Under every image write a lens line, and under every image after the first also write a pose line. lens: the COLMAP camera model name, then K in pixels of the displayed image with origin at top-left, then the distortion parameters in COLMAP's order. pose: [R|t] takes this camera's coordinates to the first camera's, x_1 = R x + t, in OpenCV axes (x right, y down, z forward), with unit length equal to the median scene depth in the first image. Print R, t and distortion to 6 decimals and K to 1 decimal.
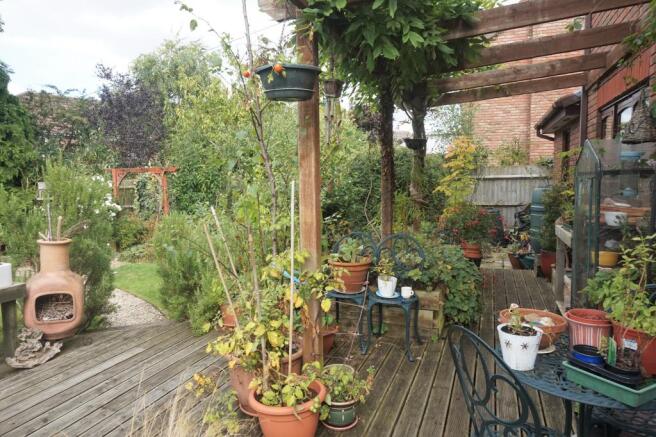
lens RADIAL K [[439.3, 0, 328.0], [0, 439.3, 218.5], [0, 0, 1]] dist [-0.048325, 0.042046]
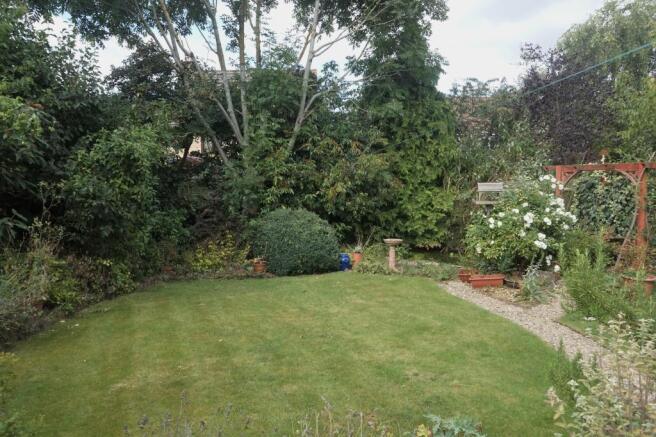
lens RADIAL K [[439.4, 0, 325.7], [0, 439.4, 217.7], [0, 0, 1]] dist [-0.053665, 0.036558]
pose [[0.693281, 0.062810, -0.717925, -0.196068], [-0.063665, 0.997638, 0.025803, -0.014268], [0.717850, 0.027818, 0.695642, 0.152849]]
